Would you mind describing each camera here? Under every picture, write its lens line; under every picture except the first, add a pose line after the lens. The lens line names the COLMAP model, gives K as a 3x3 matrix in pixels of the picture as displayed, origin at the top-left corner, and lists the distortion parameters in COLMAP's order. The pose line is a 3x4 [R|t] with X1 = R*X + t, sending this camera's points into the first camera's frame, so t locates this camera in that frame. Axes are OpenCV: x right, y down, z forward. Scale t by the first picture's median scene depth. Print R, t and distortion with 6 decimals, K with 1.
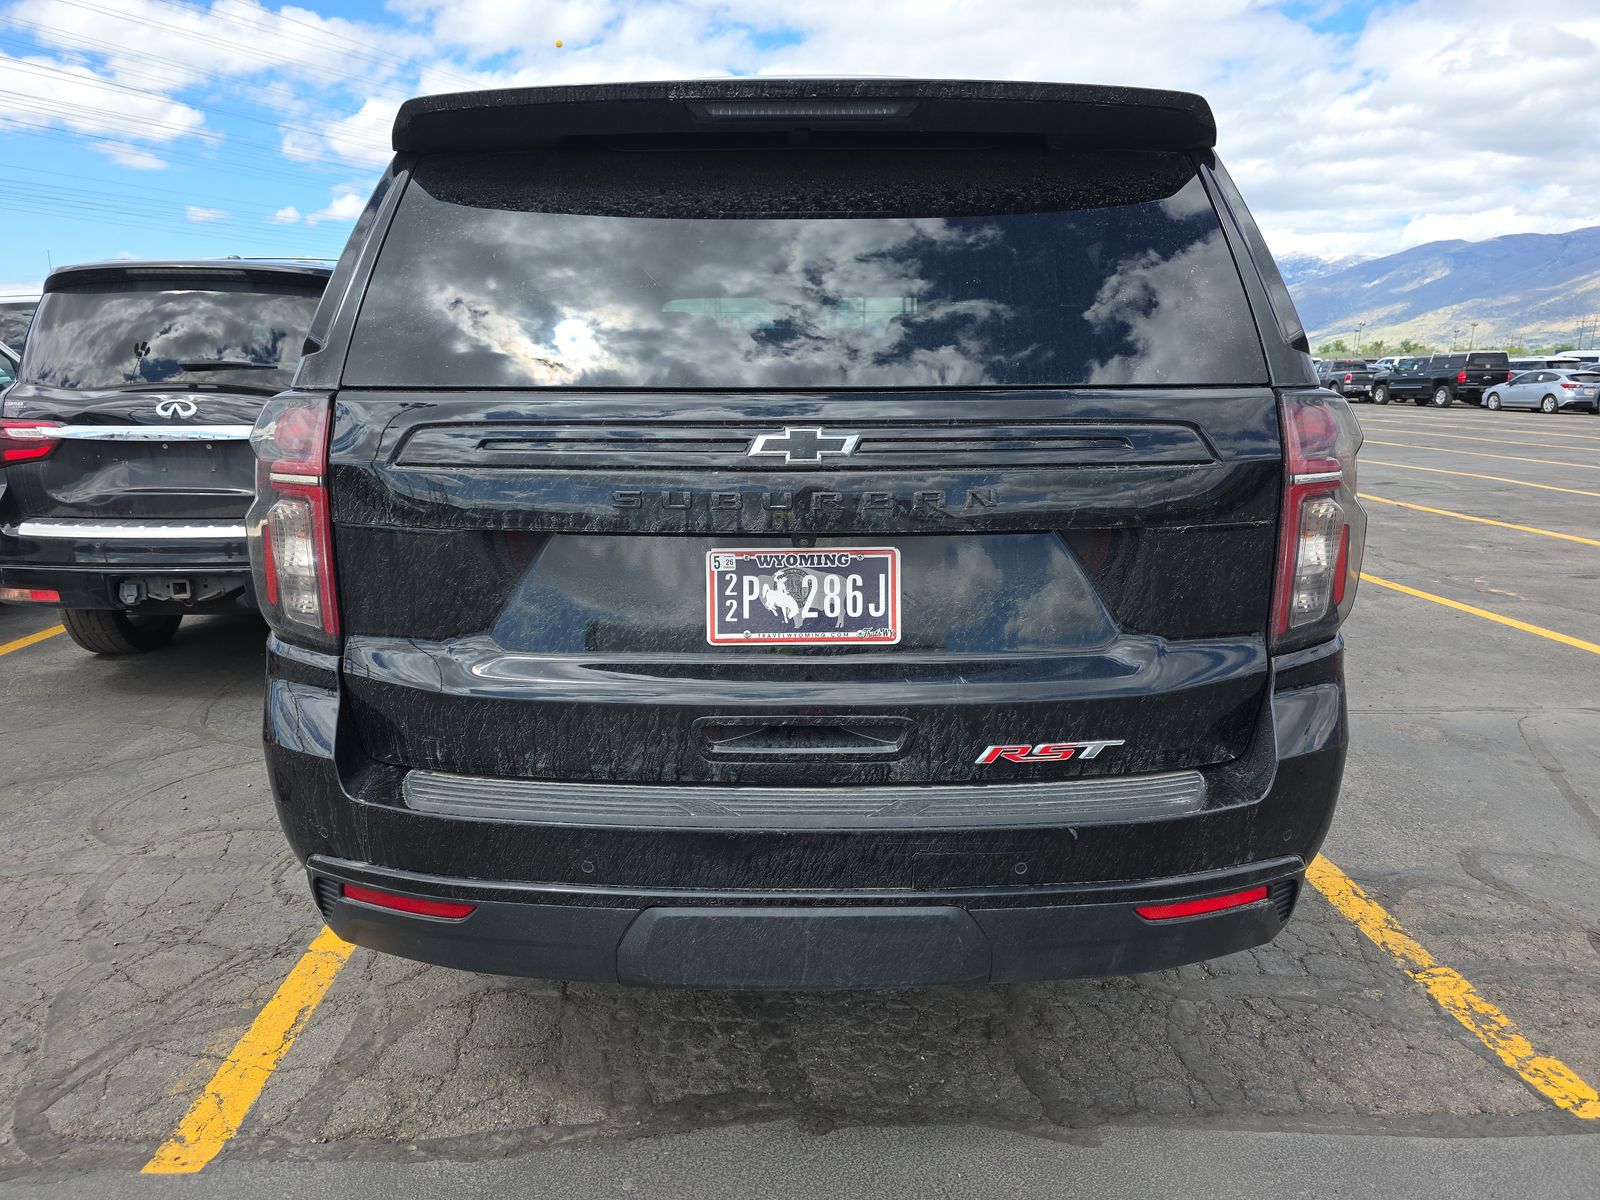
lens RADIAL K [[1089.8, 0, 795.2], [0, 1089.8, 609.5], [0, 0, 1]] dist [0.052361, -0.050222]
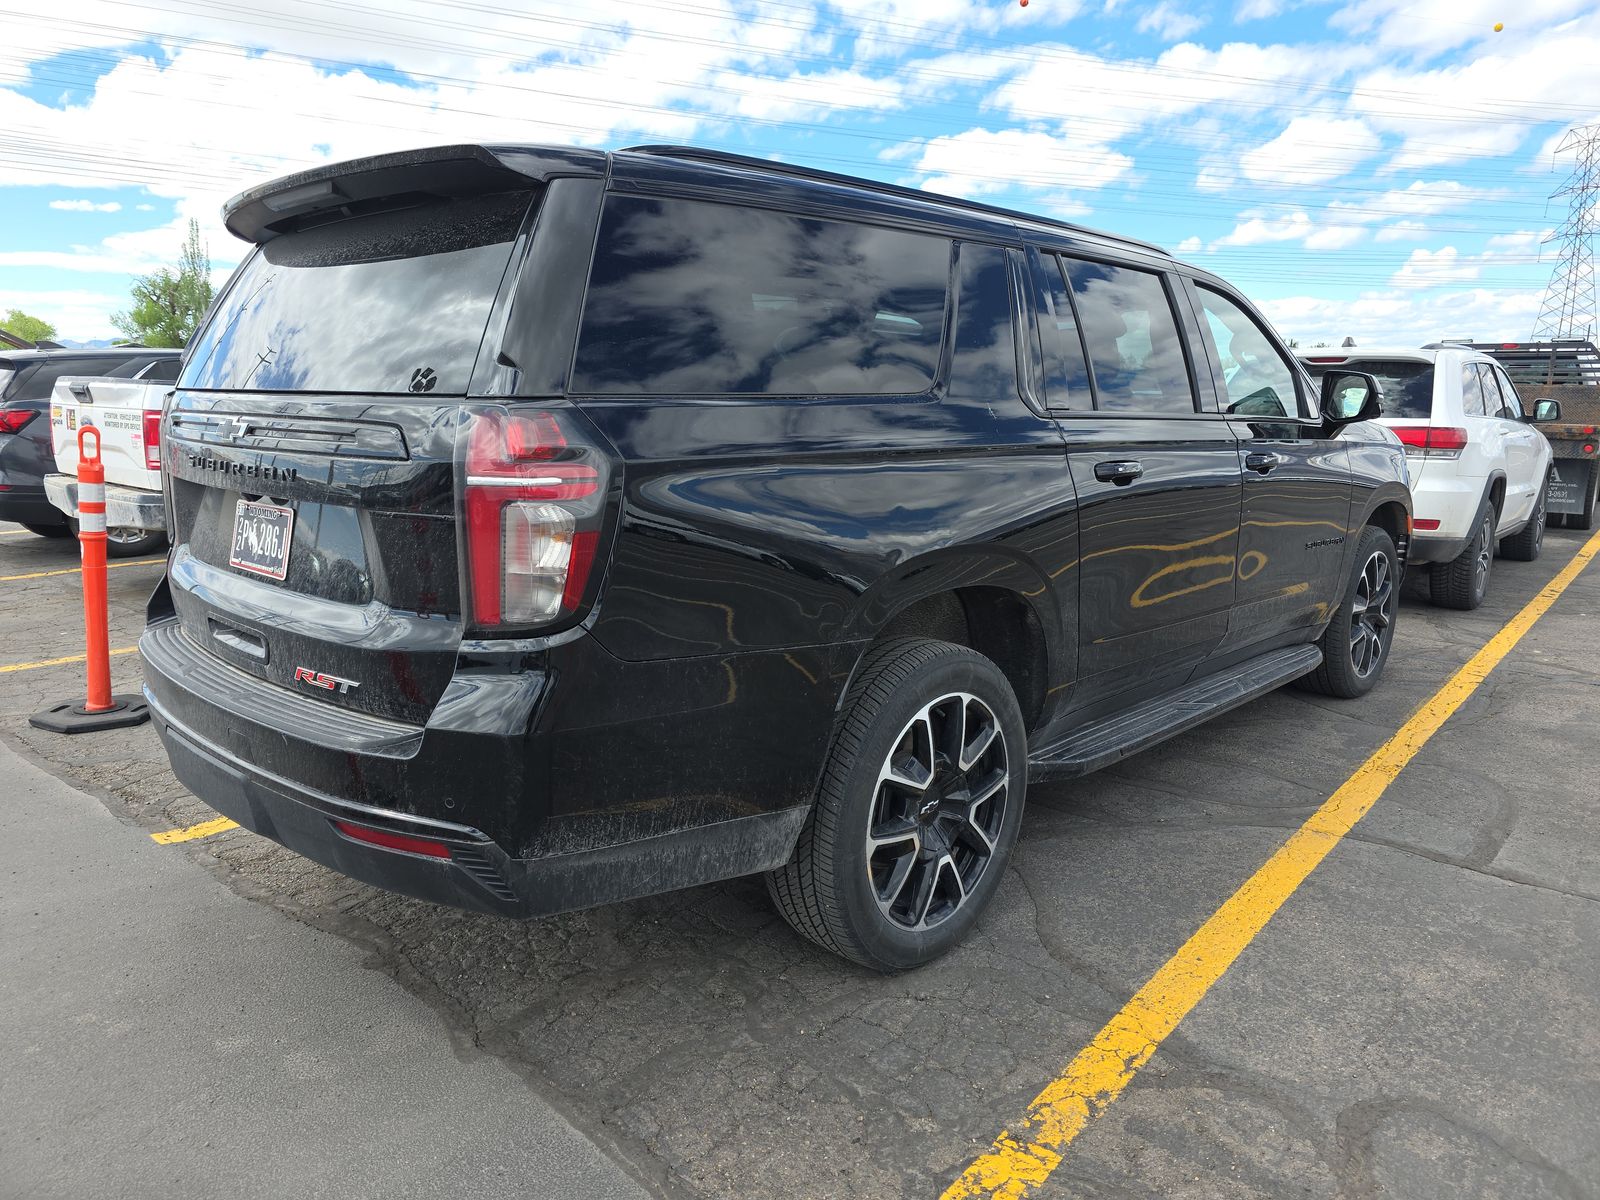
lens RADIAL K [[1098.9, 0, 800.0], [0, 1098.9, 600.0], [0, 0, 1]] dist [0.048605, -0.053015]
pose [[0.717121, 0.138734, -0.683000, 1.453720], [-0.158897, 0.986723, 0.033593, -0.089342], [0.678593, 0.084436, 0.729645, 0.426912]]
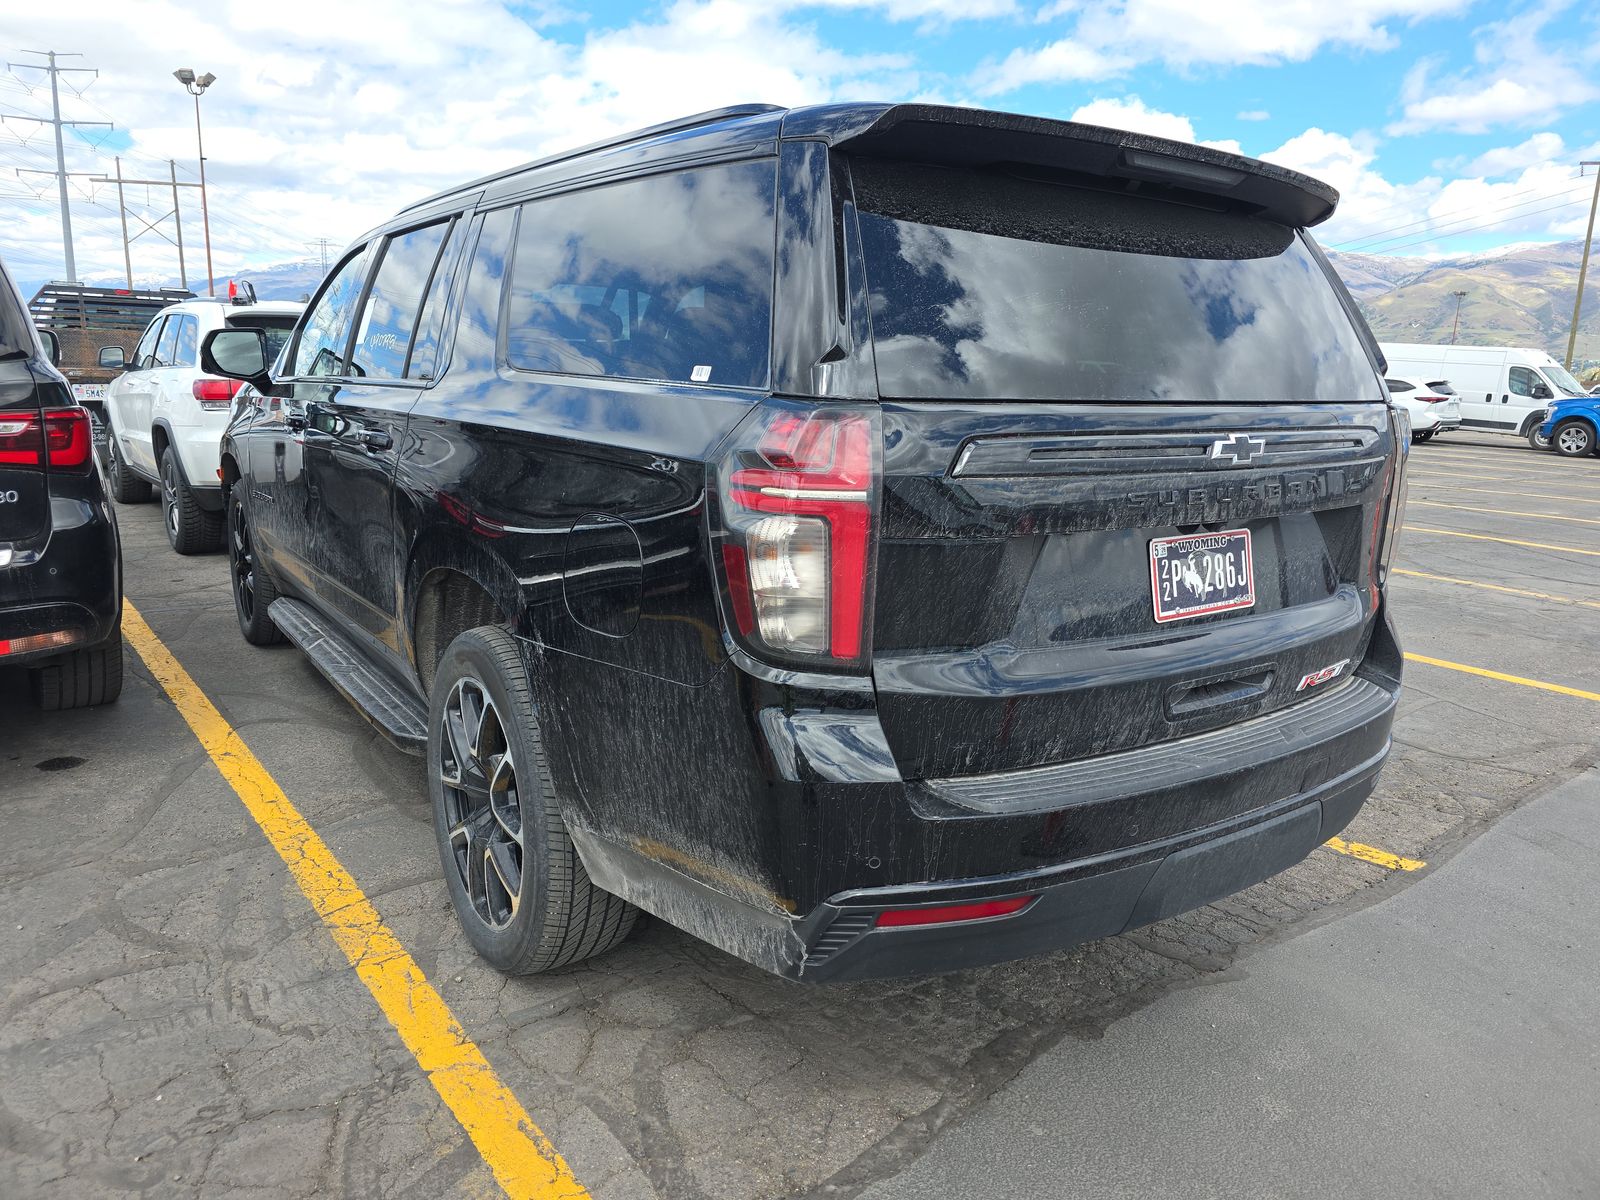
lens RADIAL K [[1098.9, 0, 800.0], [0, 1098.9, 600.0], [0, 0, 1]] dist [0.048605, -0.053015]
pose [[0.809624, -0.095070, 0.579198, -1.034853], [0.090881, 0.995199, 0.036316, -0.066521], [-0.579870, 0.023236, 0.814378, 0.259488]]
